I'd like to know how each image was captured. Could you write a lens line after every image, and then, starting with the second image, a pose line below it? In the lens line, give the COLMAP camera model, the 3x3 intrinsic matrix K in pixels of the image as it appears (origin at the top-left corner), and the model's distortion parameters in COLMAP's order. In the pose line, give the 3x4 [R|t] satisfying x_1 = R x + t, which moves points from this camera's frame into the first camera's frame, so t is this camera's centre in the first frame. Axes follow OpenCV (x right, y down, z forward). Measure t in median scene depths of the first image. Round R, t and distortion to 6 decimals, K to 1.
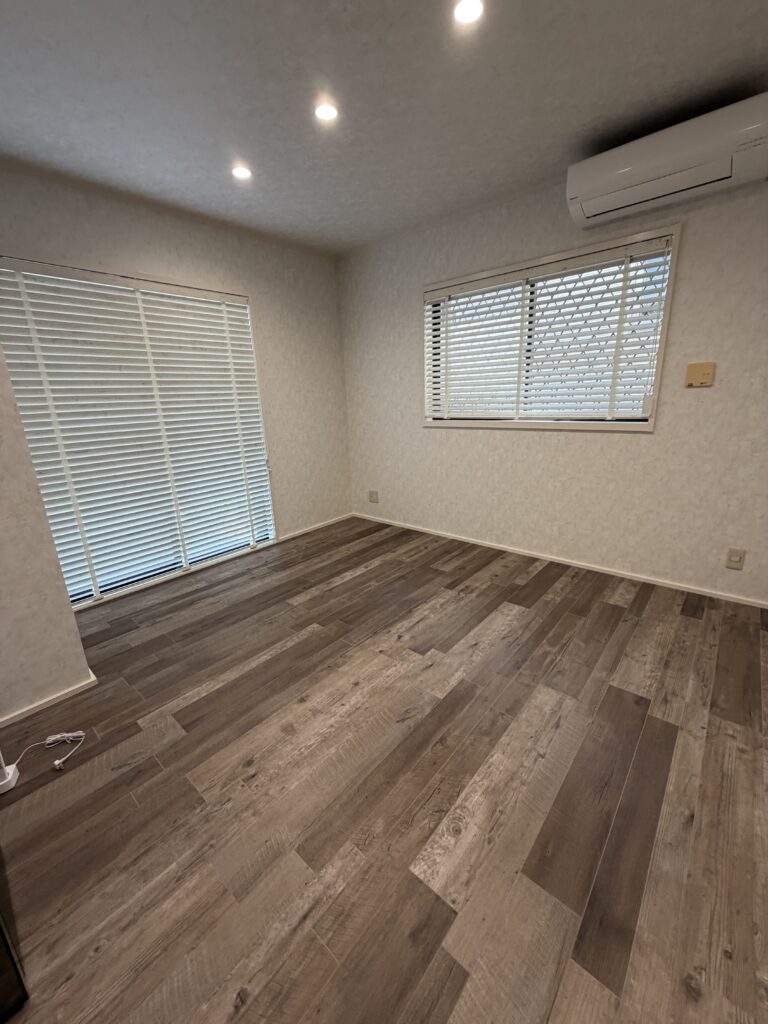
lens RADIAL K [[408.9, 0, 383.7], [0, 408.9, 510.7], [0, 0, 1]] dist [0.000856, -0.000237]
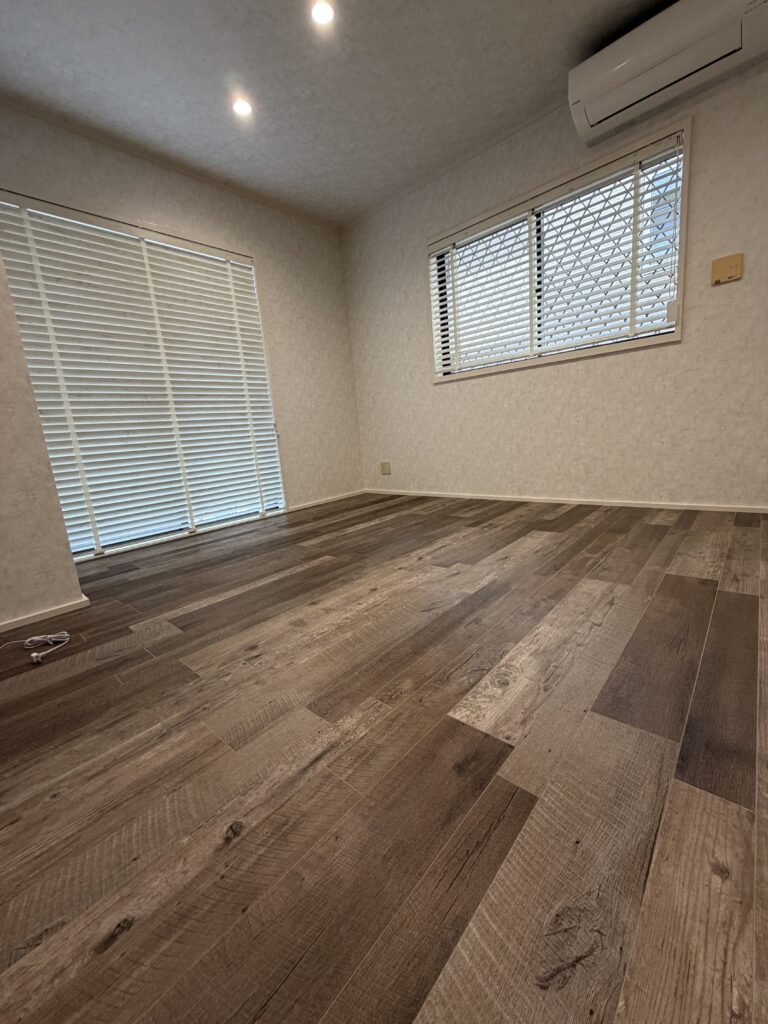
lens RADIAL K [[408.9, 0, 383.7], [0, 408.9, 510.7], [0, 0, 1]] dist [0.000856, -0.000237]
pose [[0.998675, -0.042552, -0.028932, -0.011241], [0.040023, 0.995745, -0.083006, 0.277174], [0.032341, 0.081738, 0.996129, 0.087500]]
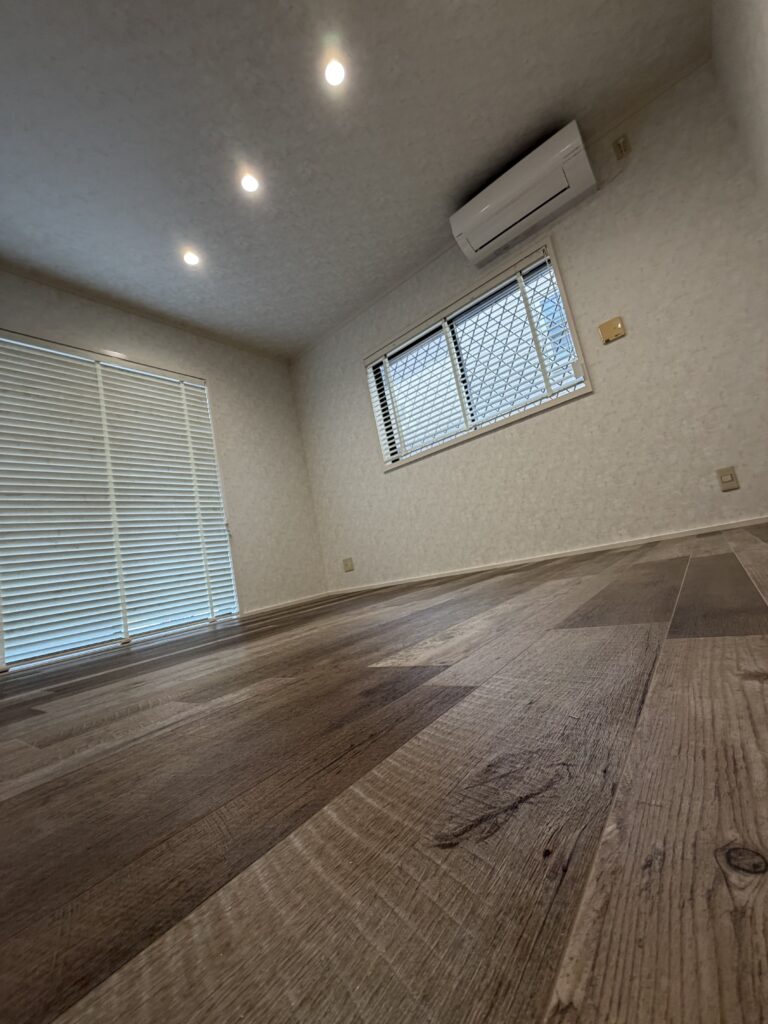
lens RADIAL K [[408.9, 0, 383.7], [0, 408.9, 510.7], [0, 0, 1]] dist [0.000856, -0.000237]
pose [[0.987040, -0.150391, 0.055987, 0.040506], [0.160170, 0.901797, -0.401381, 0.459483], [0.009875, 0.405147, 0.914198, 0.198011]]
